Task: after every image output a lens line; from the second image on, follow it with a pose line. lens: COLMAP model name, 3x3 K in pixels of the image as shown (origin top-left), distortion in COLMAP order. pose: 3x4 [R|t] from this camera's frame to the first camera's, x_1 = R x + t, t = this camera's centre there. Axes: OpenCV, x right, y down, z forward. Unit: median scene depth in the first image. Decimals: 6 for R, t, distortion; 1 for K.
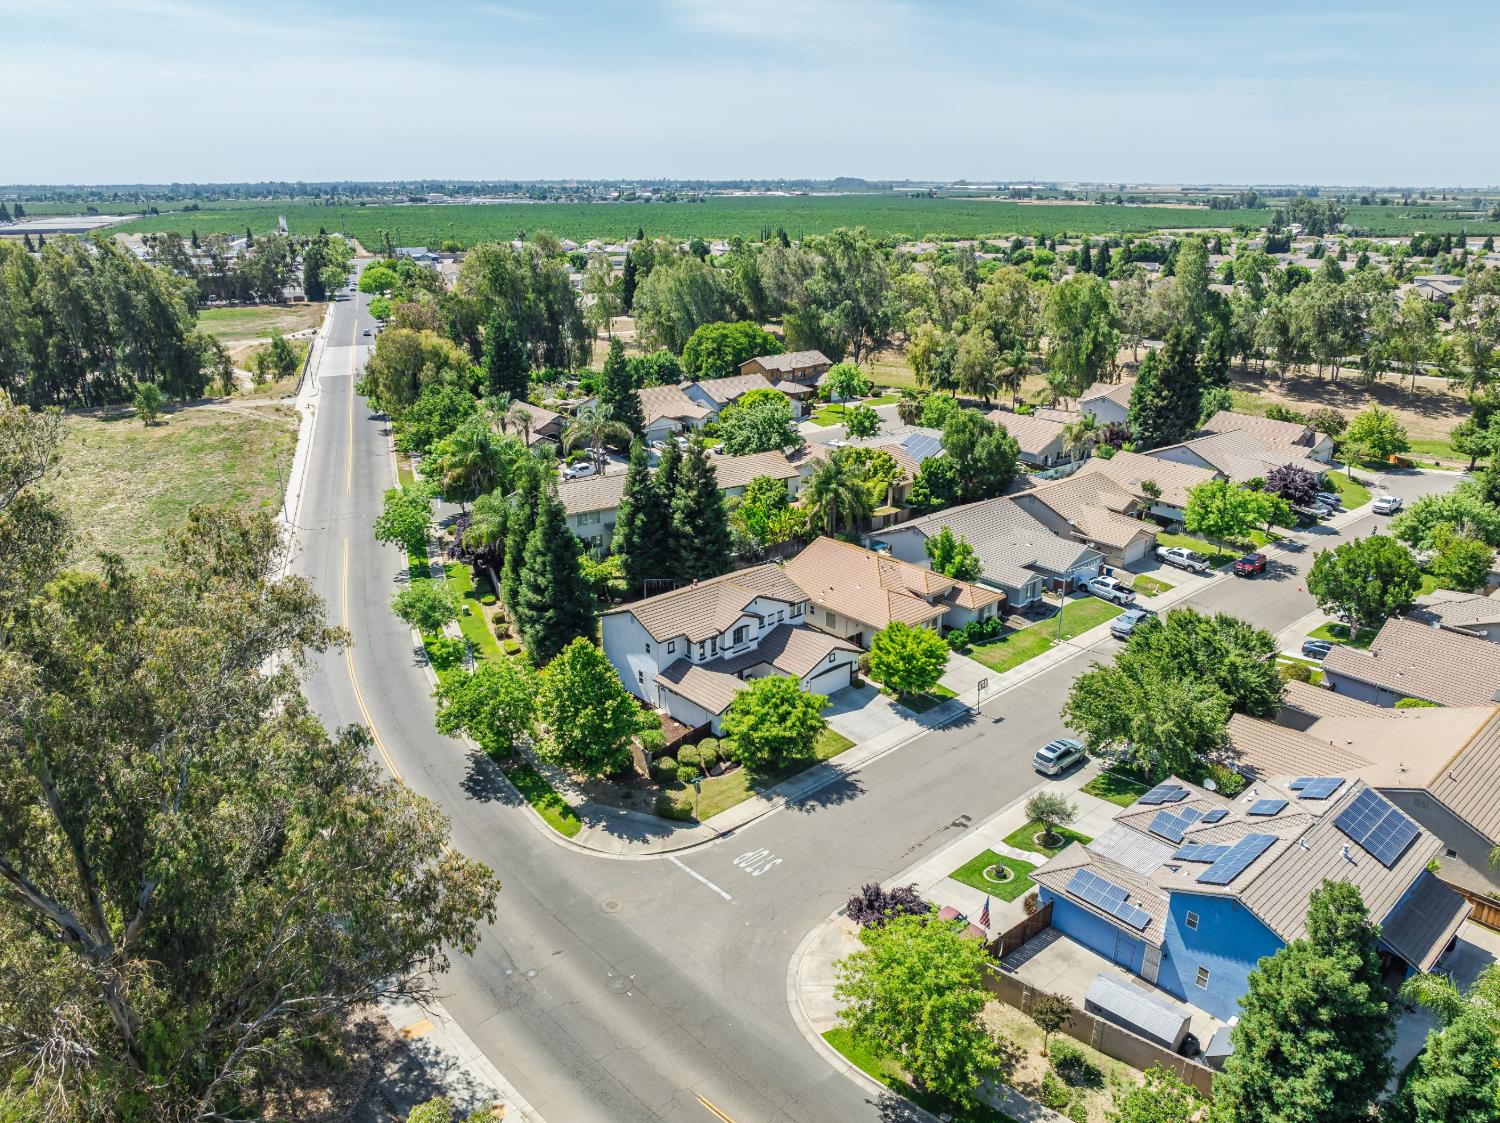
lens RADIAL K [[1057.6, 0, 749.3], [0, 1057.6, 561.6], [0, 0, 1]] dist [0.004119, -0.001286]
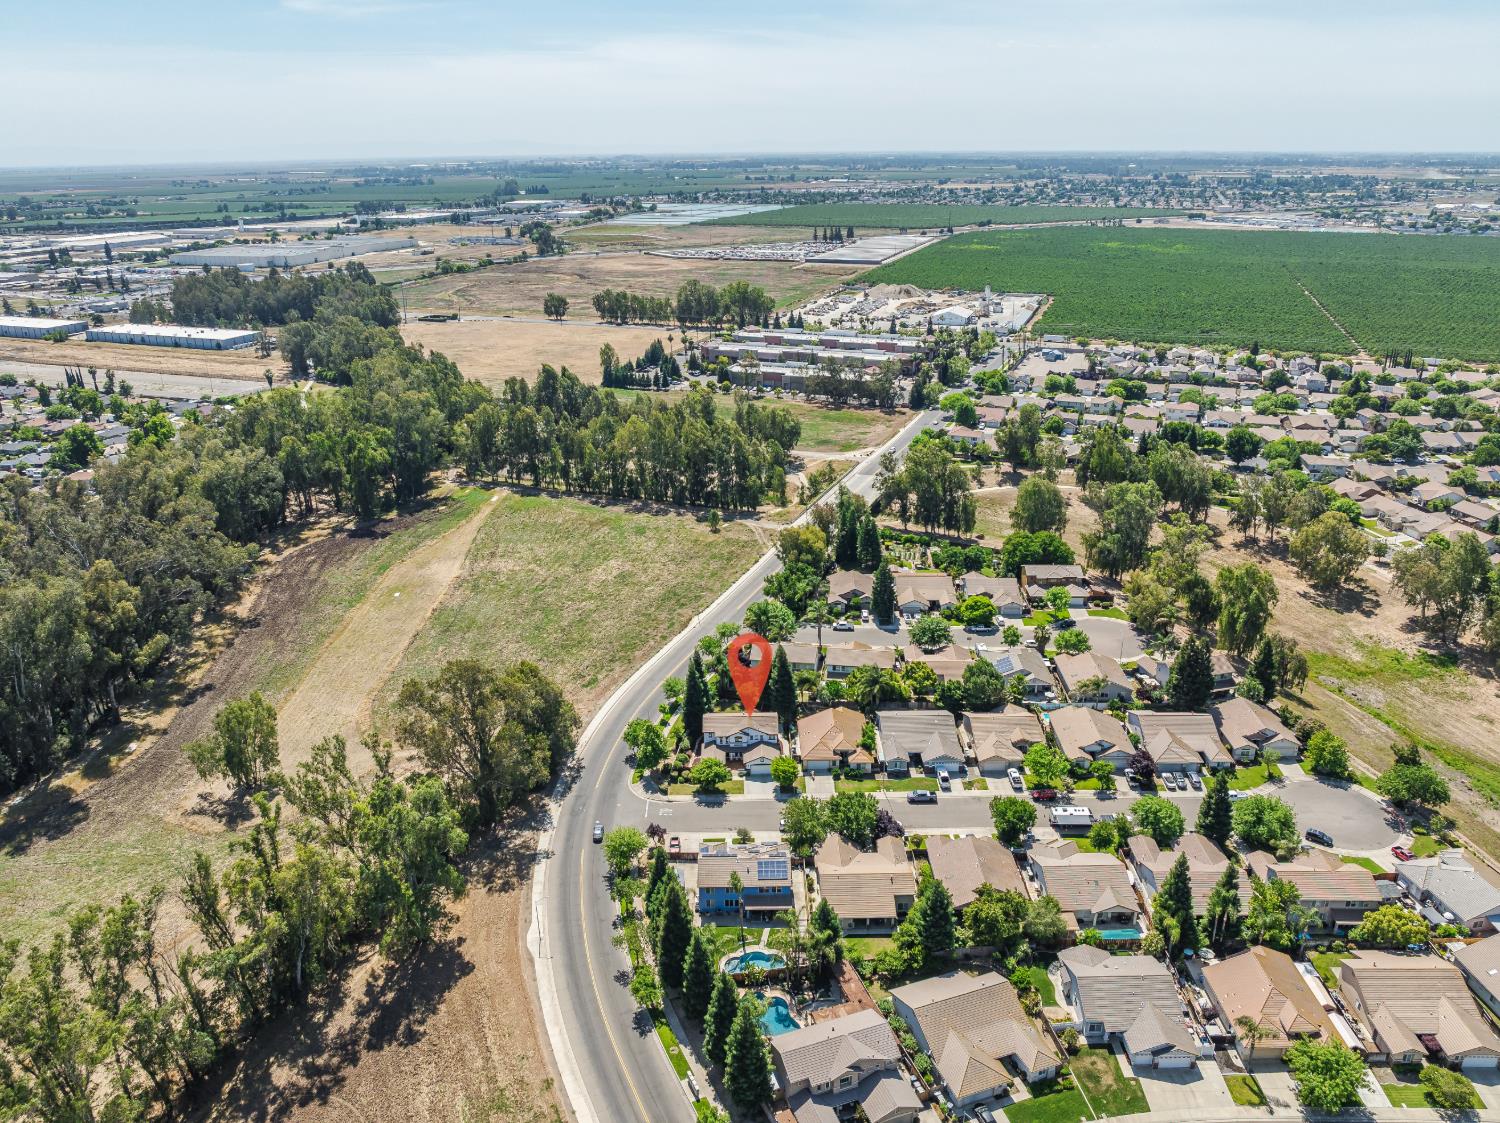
lens RADIAL K [[1057.6, 0, 750.3], [0, 1057.6, 561.7], [0, 0, 1]] dist [0.004119, -0.001286]
pose [[0.747891, 0.233554, -0.621379, 1.748898], [-0.212298, 0.971055, 0.109464, -0.739584], [0.628959, 0.050050, 0.775826, -1.168236]]
